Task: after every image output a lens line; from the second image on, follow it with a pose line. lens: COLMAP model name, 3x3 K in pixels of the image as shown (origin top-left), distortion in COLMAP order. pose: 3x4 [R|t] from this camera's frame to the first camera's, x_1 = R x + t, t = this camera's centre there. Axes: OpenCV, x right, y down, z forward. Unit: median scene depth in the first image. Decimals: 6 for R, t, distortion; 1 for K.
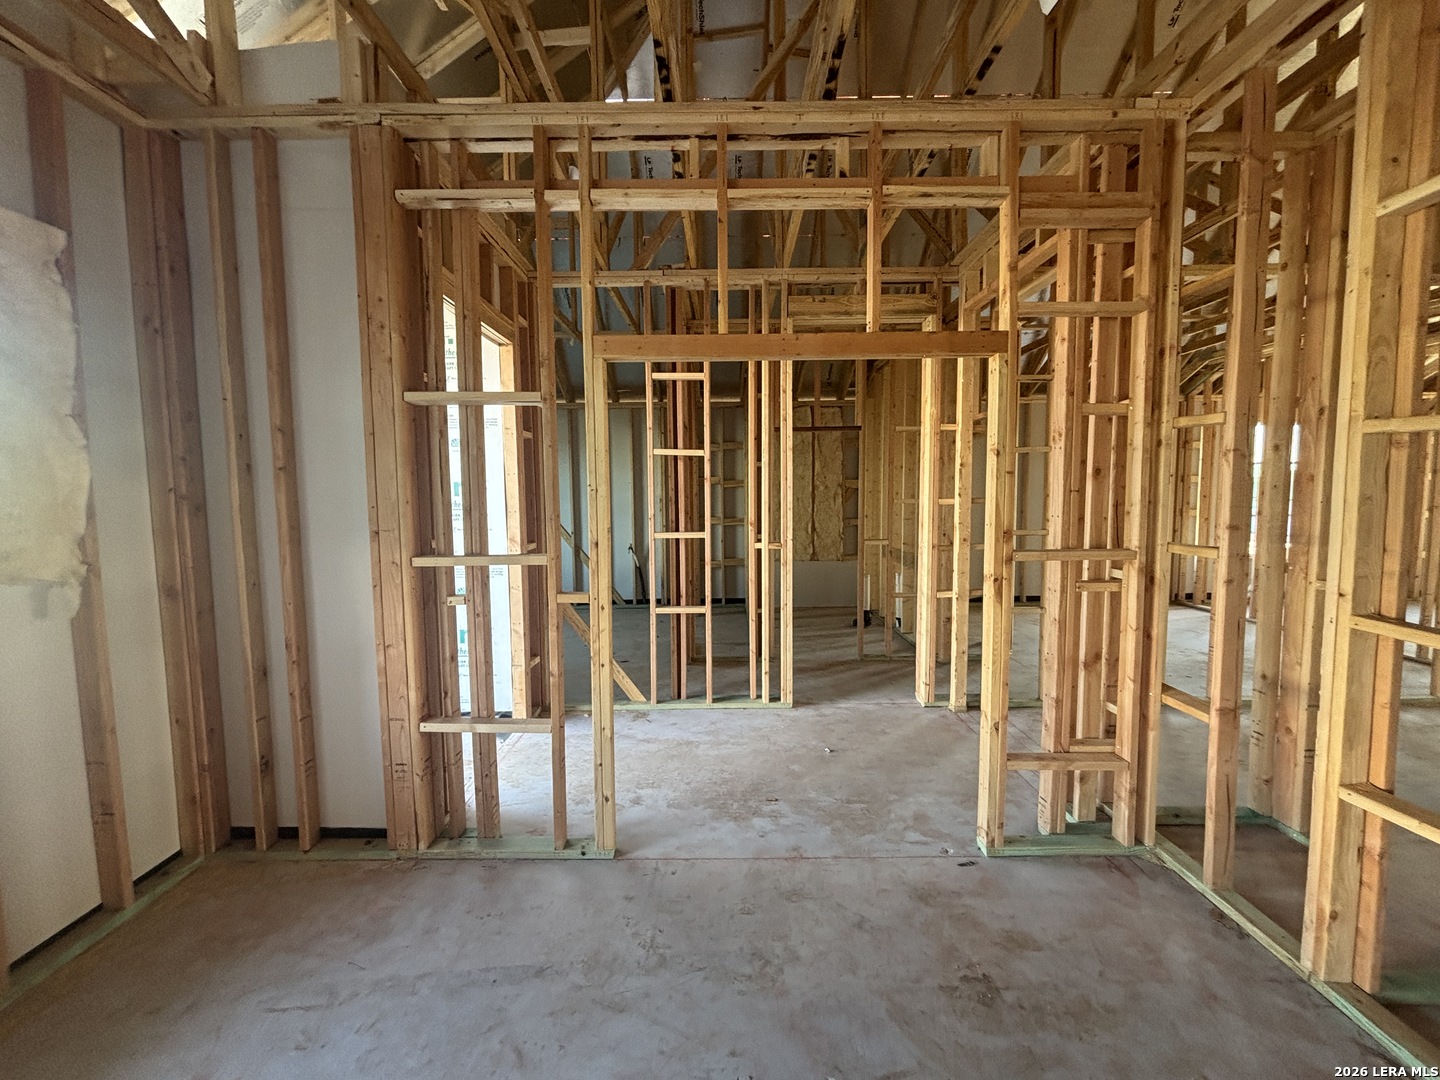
lens RADIAL K [[580.1, 0, 714.5], [0, 580.1, 539.2], [0, 0, 1]] dist [0.003126, -0.001327]
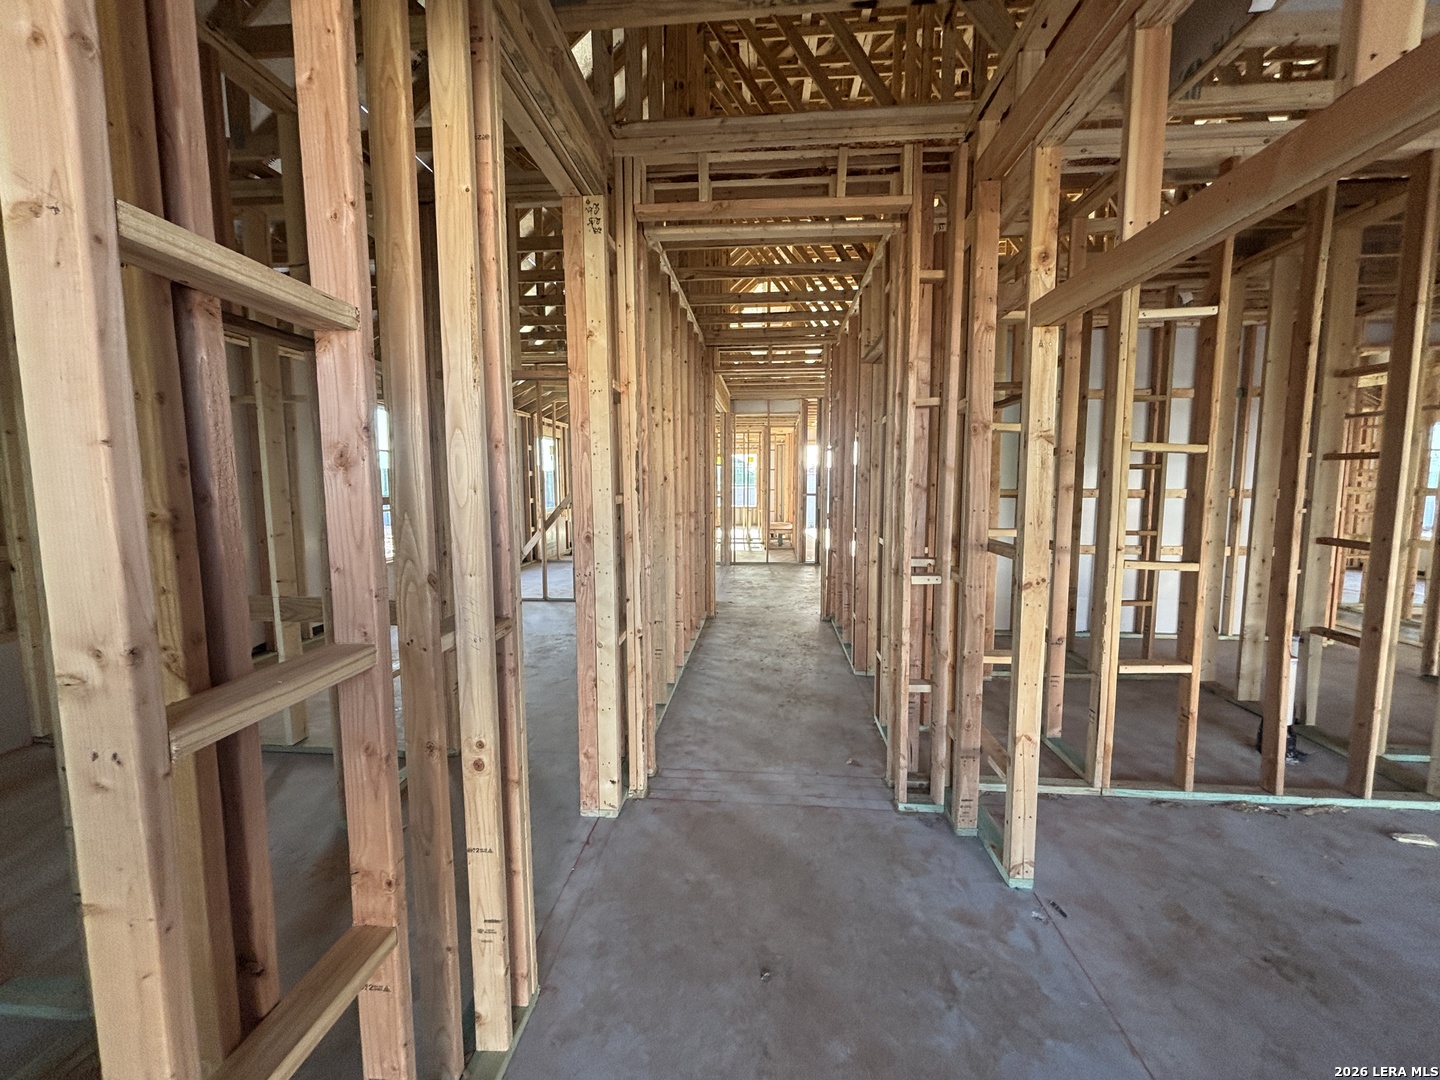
lens RADIAL K [[580.1, 0, 719.7], [0, 580.1, 541.1], [0, 0, 1]] dist [0.003126, -0.001327]
pose [[0.076126, -0.097143, 0.992355, -0.133692], [0.079696, 0.992651, 0.091058, -0.036017], [-0.993908, 0.072155, 0.083309, 0.441944]]
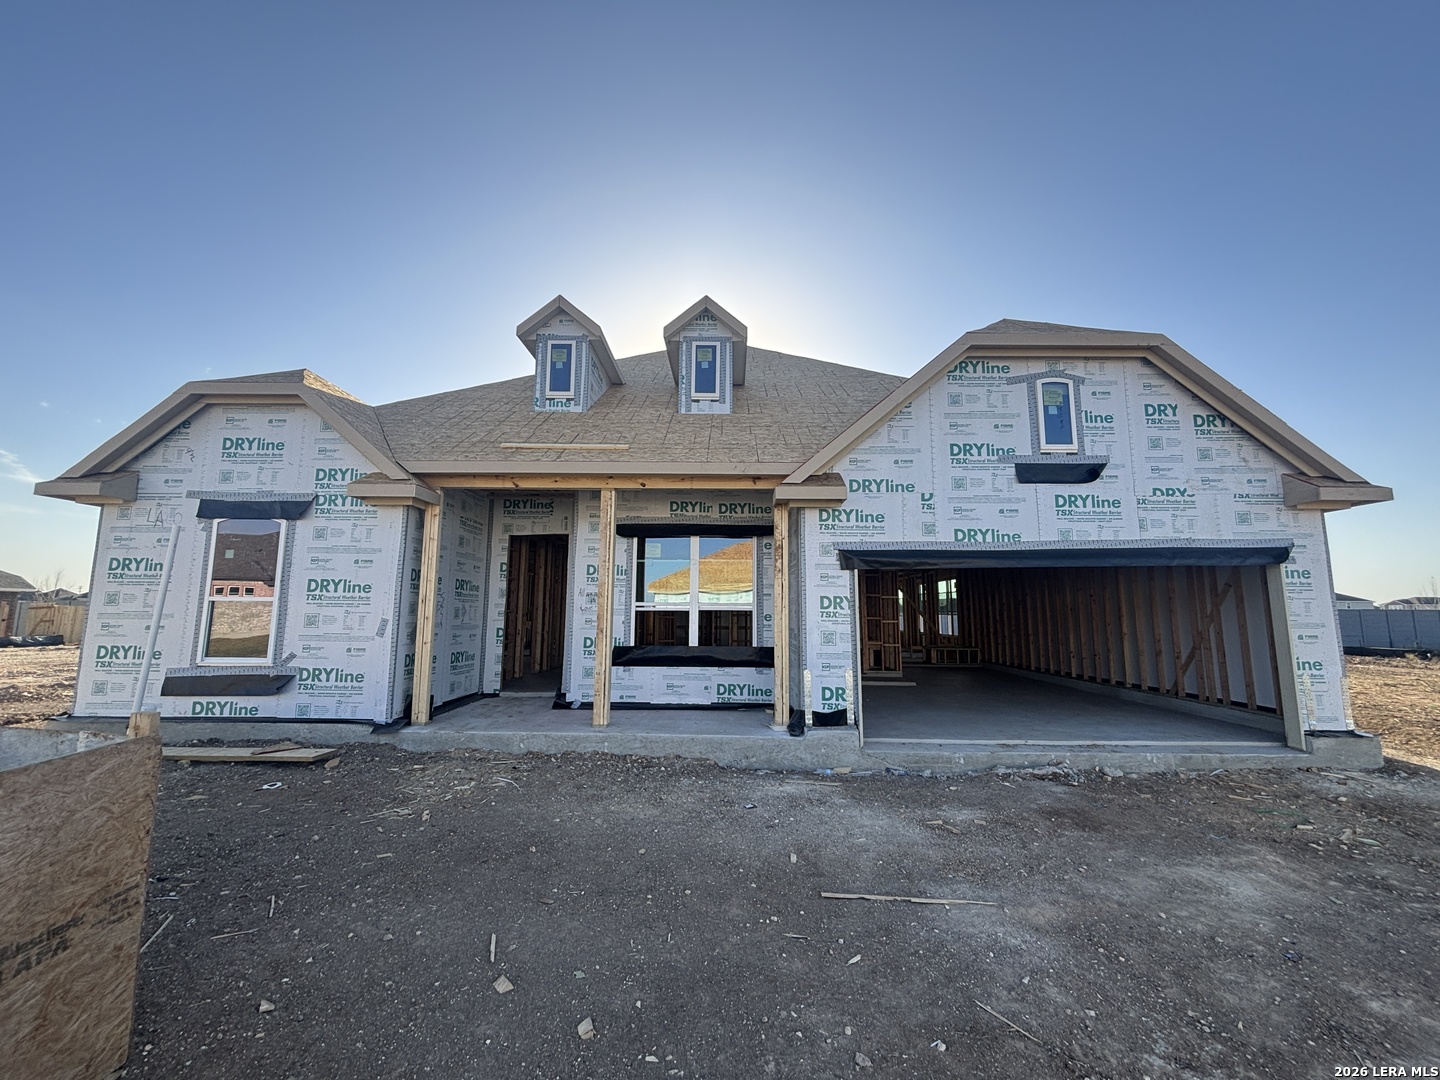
lens RADIAL K [[580.1, 0, 724.8], [0, 580.1, 546.1], [0, 0, 1]] dist [0.003126, -0.001327]
pose [[0.001635, 0.126223, 0.992001, -1.373587], [0.070396, 0.989526, -0.126024, 0.050904], [-0.997518, 0.070039, -0.007268, 0.041157]]
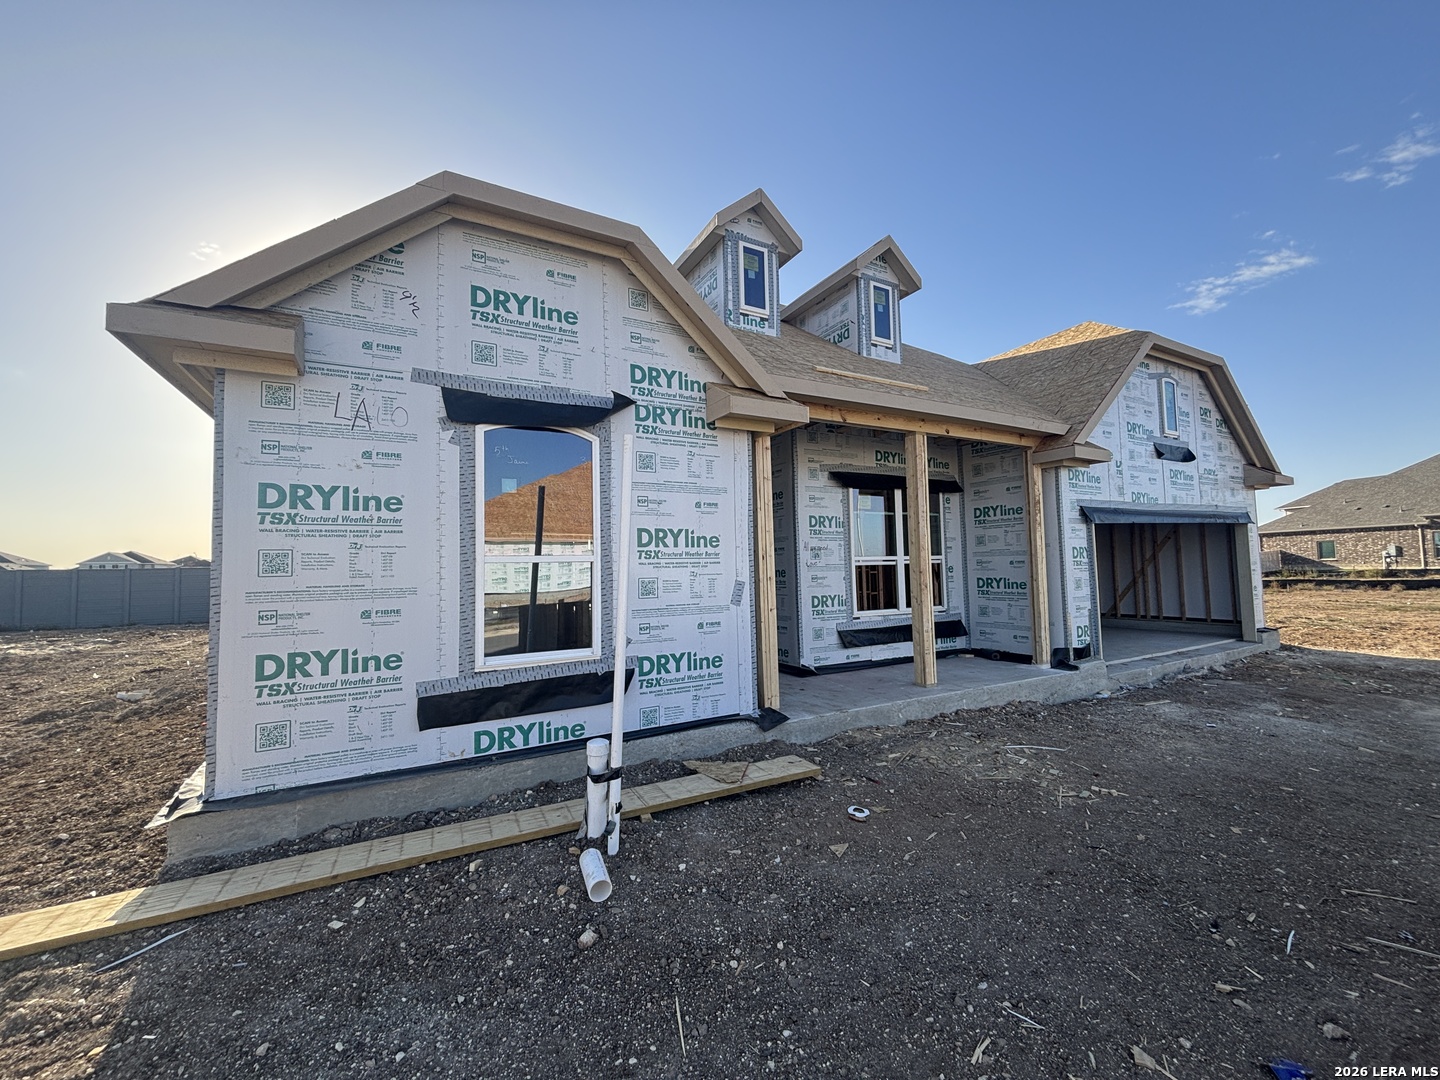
lens RADIAL K [[580.1, 0, 727.8], [0, 580.1, 545.7], [0, 0, 1]] dist [0.003126, -0.001327]
pose [[-0.503248, 0.055889, 0.862333, -1.052193], [0.095057, 0.995431, -0.009041, -0.023552], [-0.858898, 0.077421, -0.506261, 0.900558]]
